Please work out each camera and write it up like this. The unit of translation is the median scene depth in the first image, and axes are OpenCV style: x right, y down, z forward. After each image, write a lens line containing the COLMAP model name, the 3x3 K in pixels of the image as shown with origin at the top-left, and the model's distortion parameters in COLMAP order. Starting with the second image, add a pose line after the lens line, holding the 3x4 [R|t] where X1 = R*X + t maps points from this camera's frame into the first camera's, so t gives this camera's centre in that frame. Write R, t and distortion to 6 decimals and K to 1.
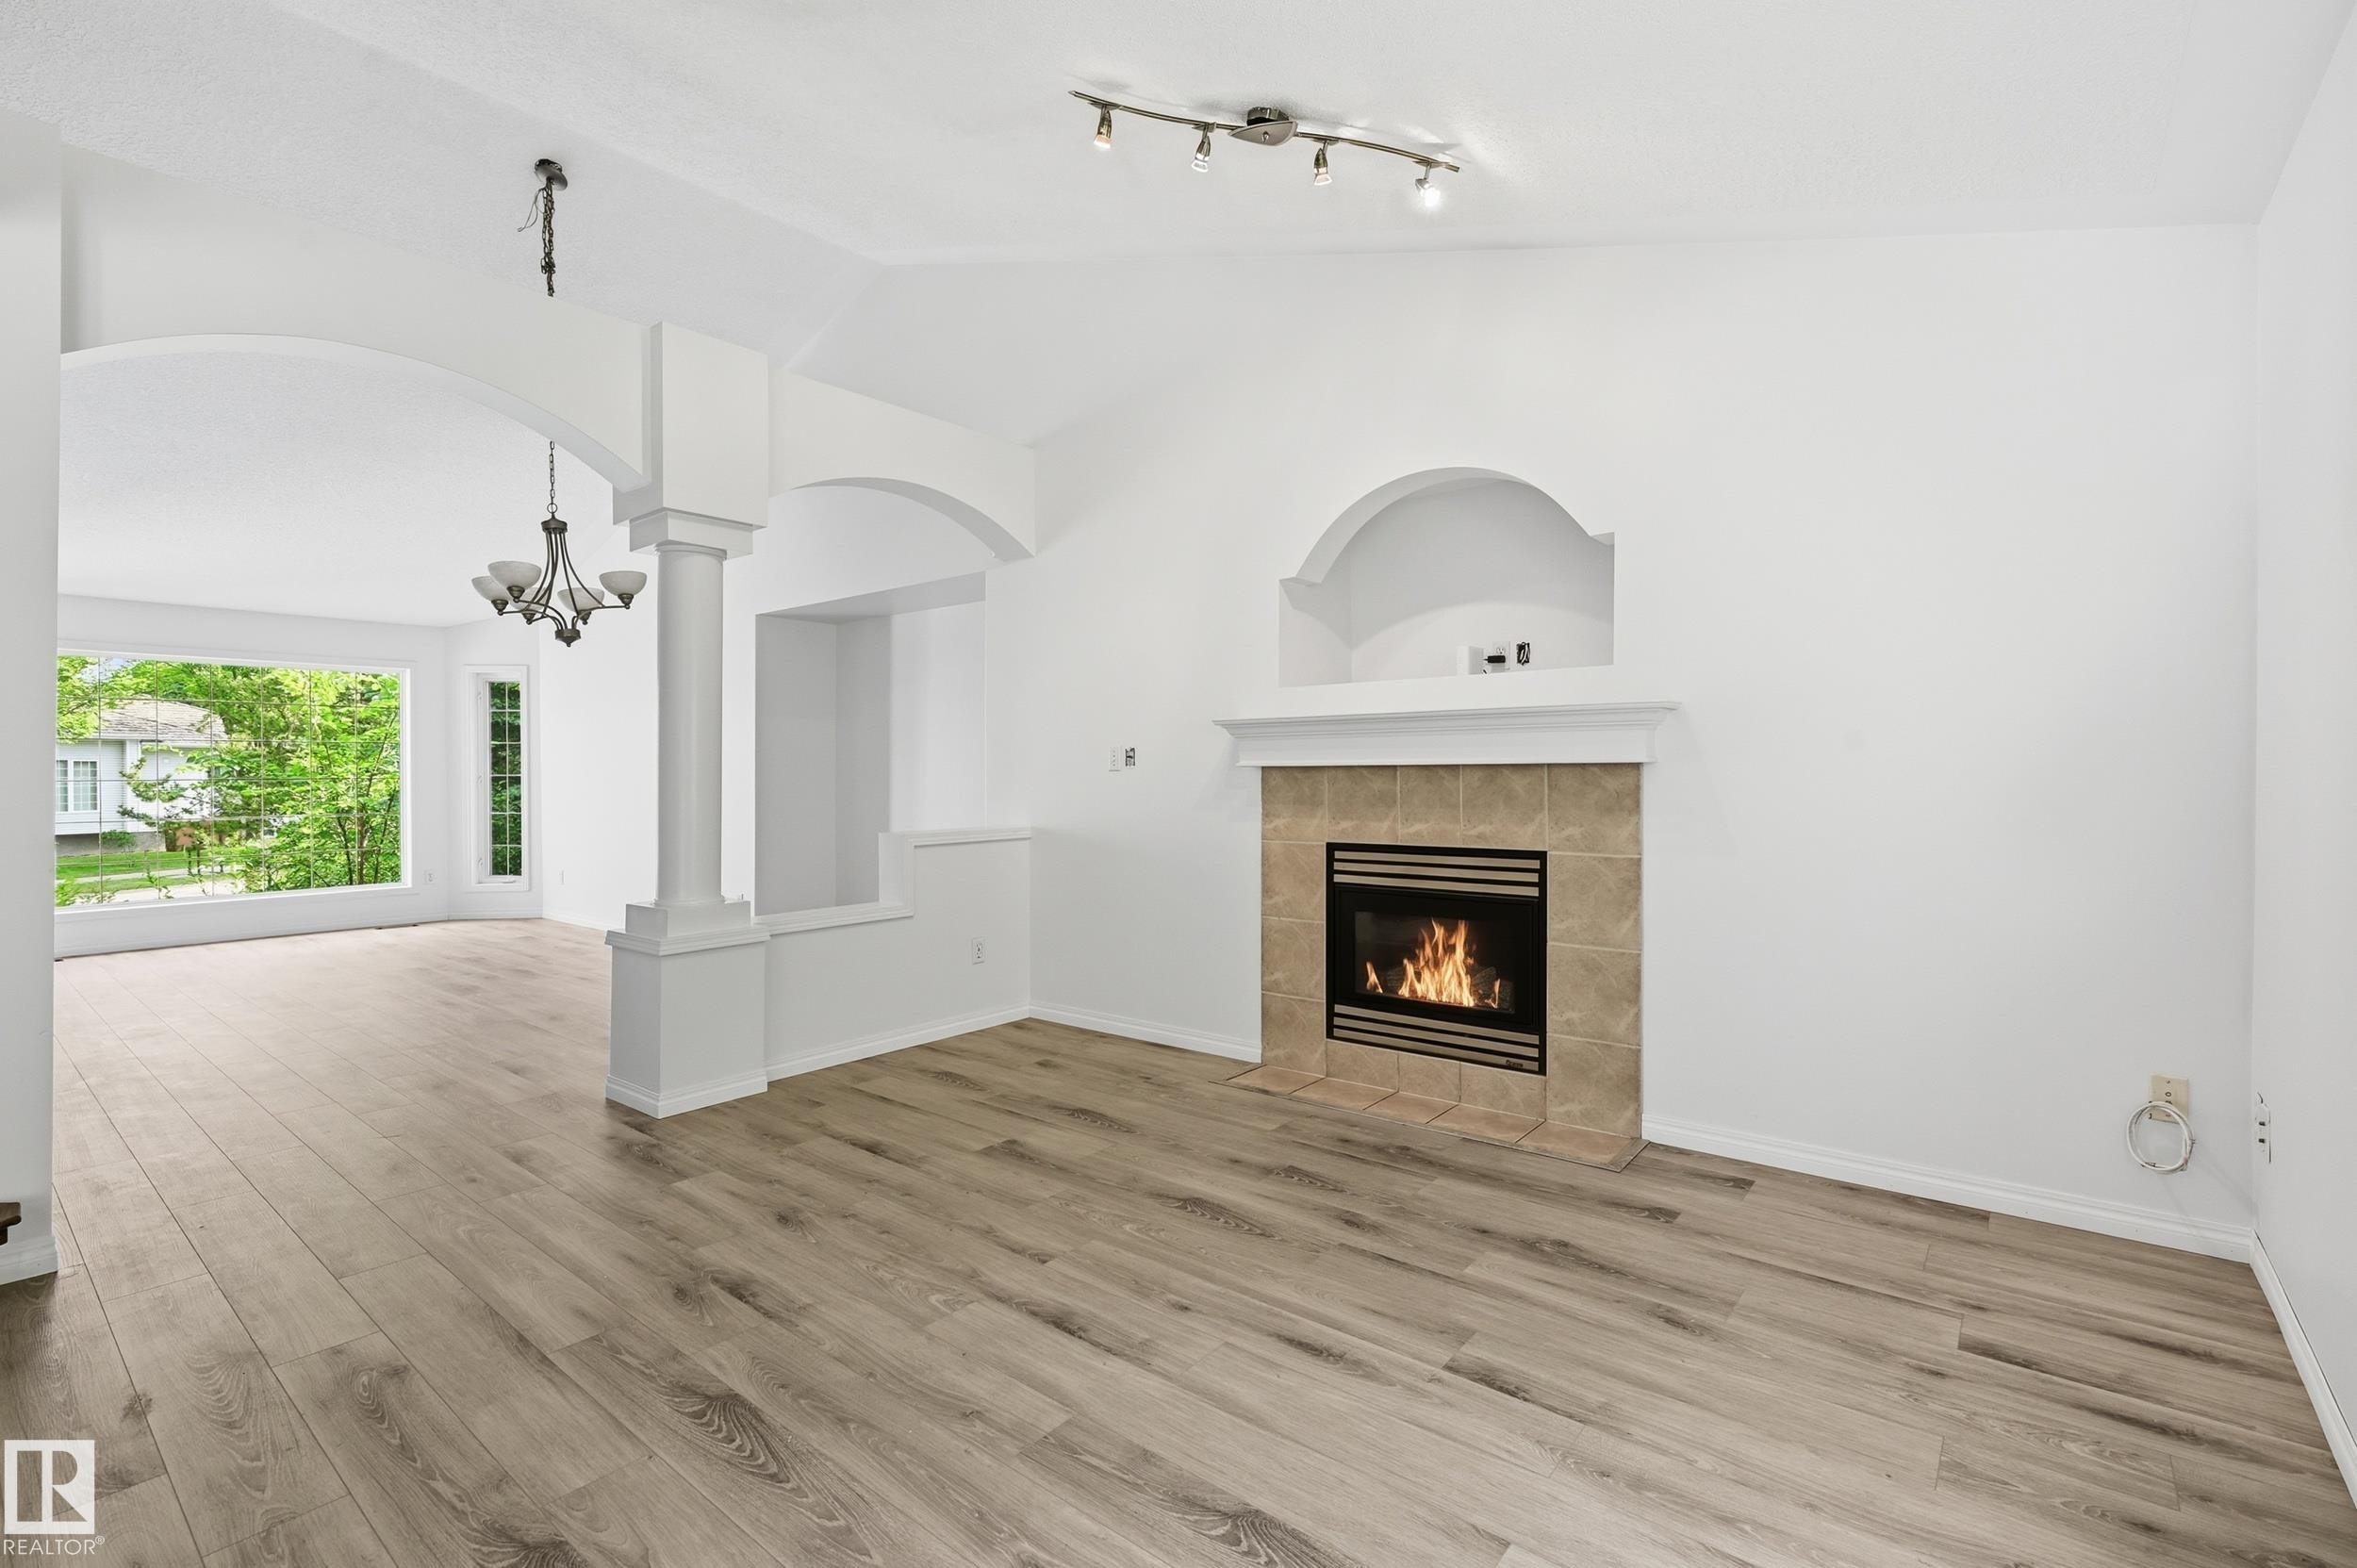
lens RADIAL K [[1060.7, 0, 1174.9], [0, 1060.7, 778.8], [0, 0, 1]] dist [-0.000107, 0.000975]
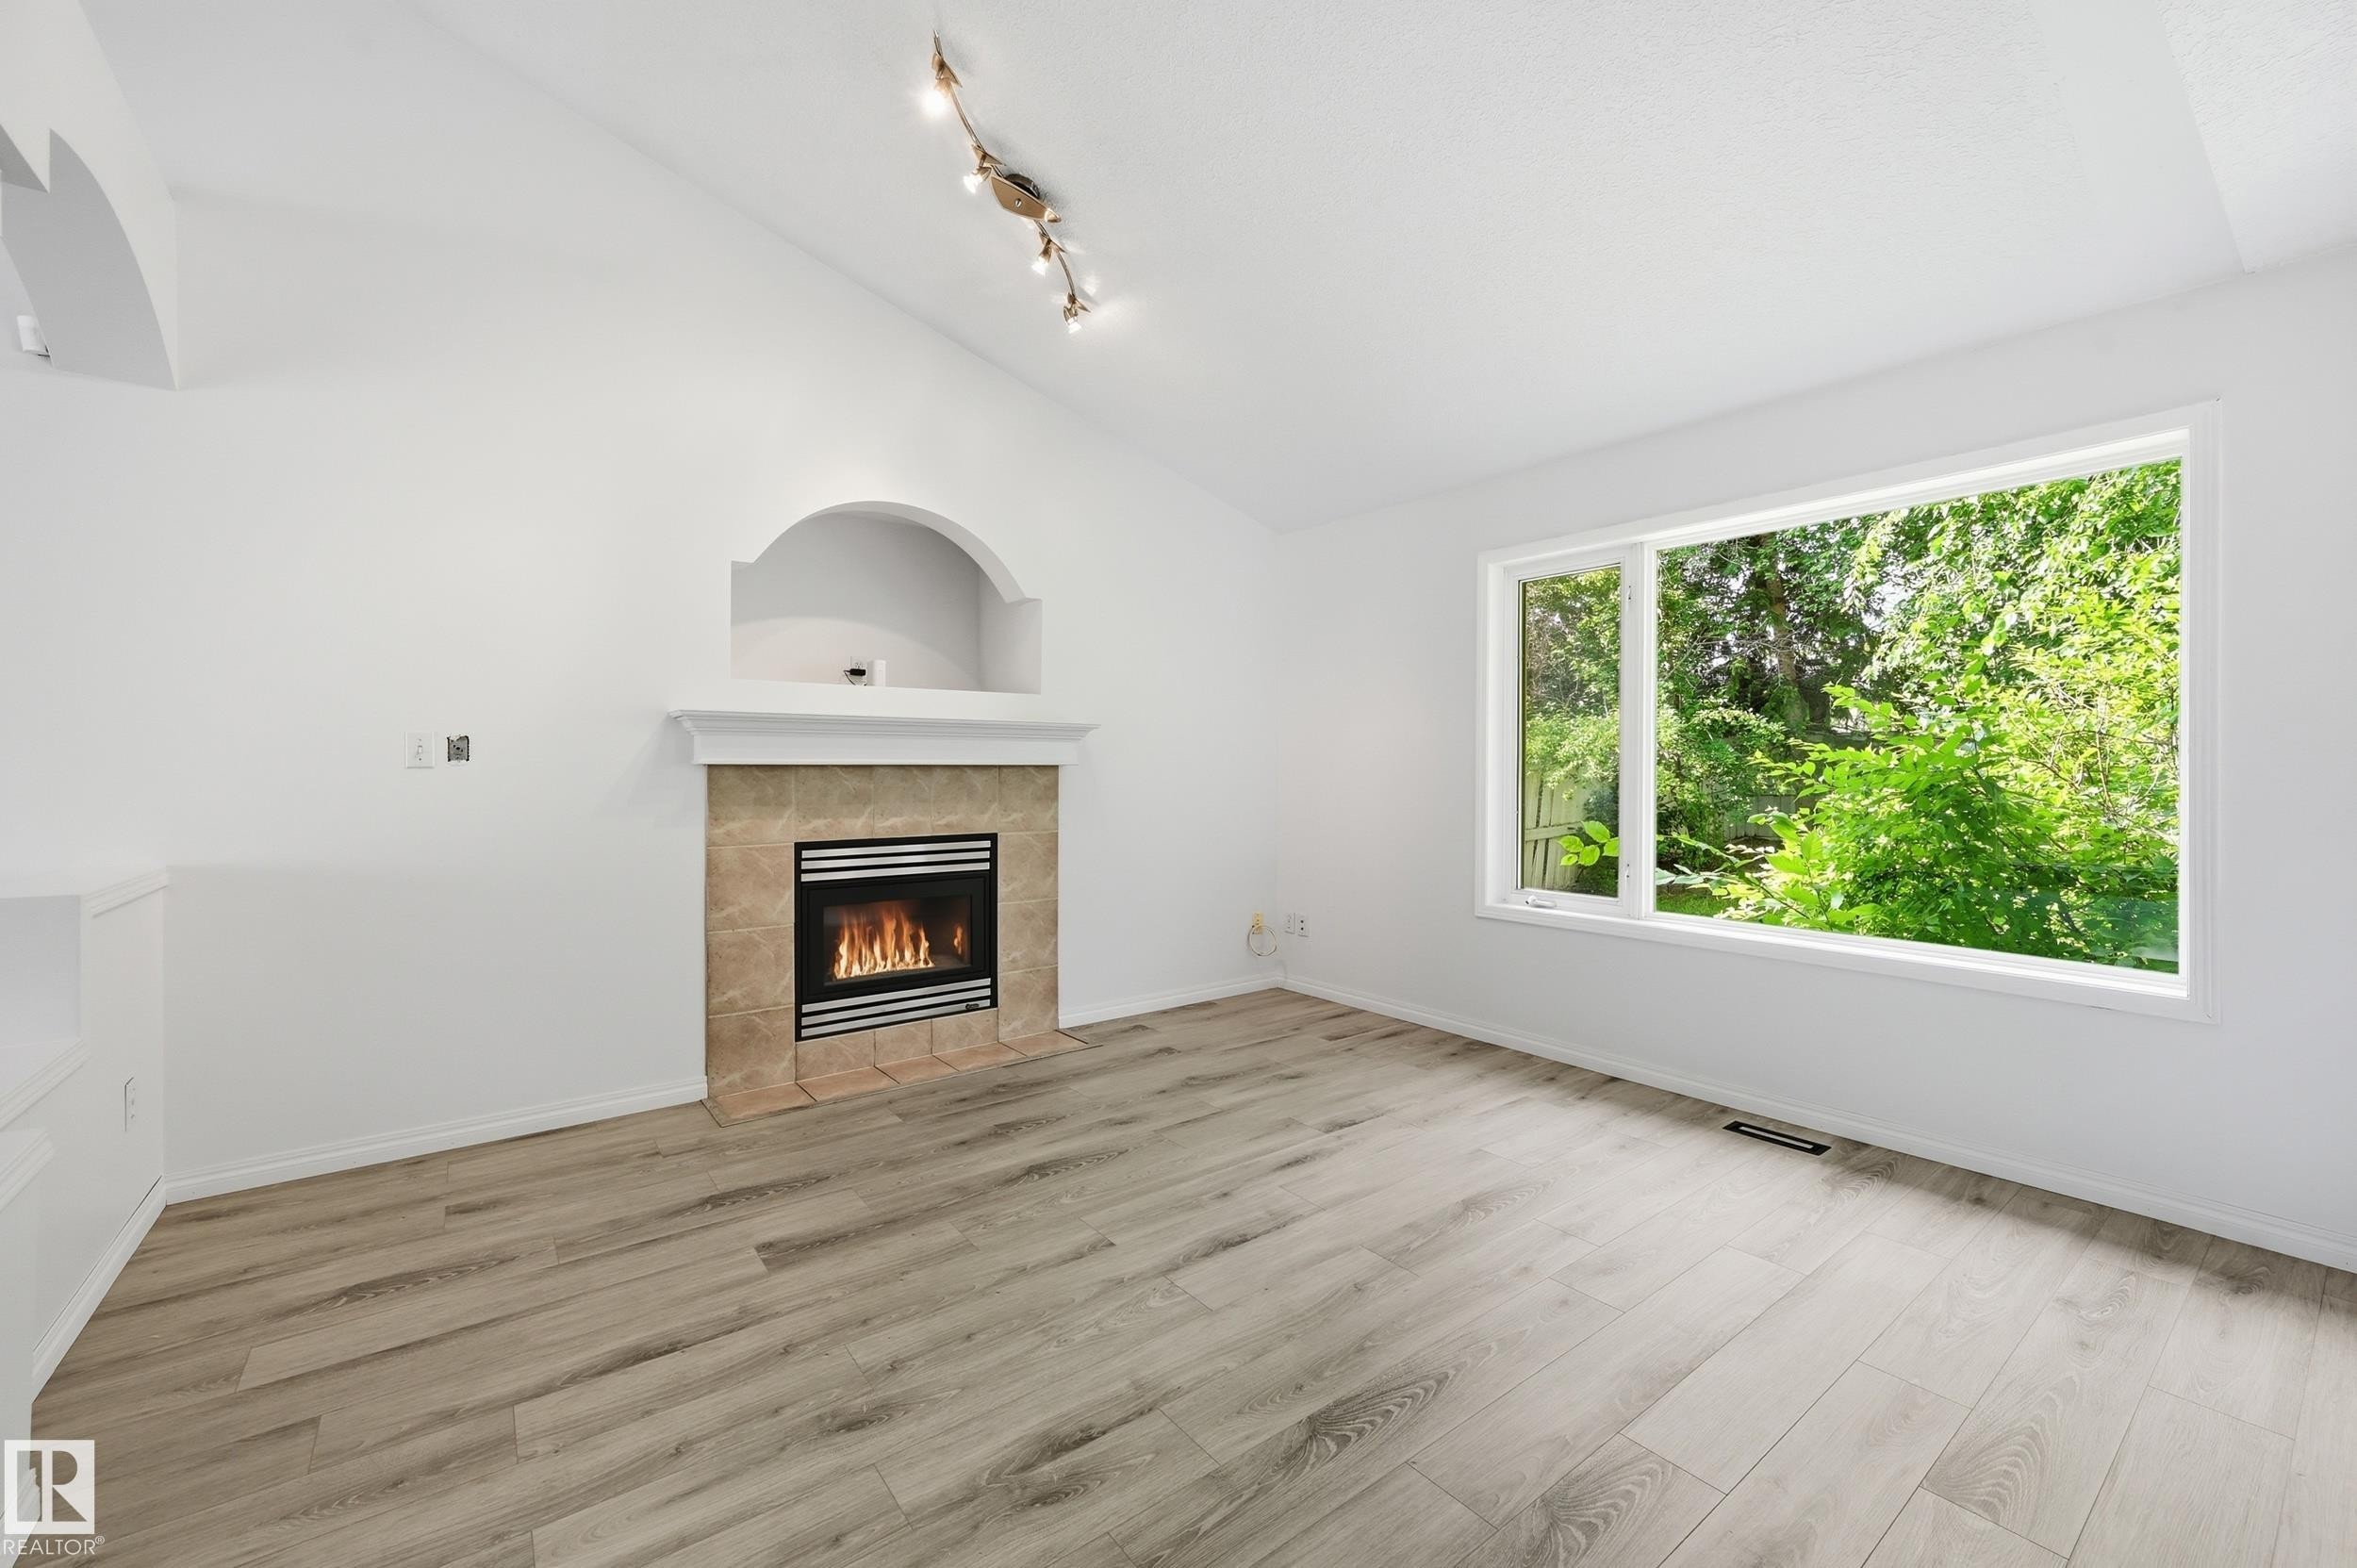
lens RADIAL K [[948.2, 0, 1175.3], [0, 948.2, 777.1], [0, 0, 1]] dist [-0.000477, 0.000229]
pose [[0.230193, -0.002928, 0.973141, -0.756677], [0.004965, 0.999986, 0.001834, -0.000772], [-0.973132, 0.004410, 0.230204, 0.545028]]
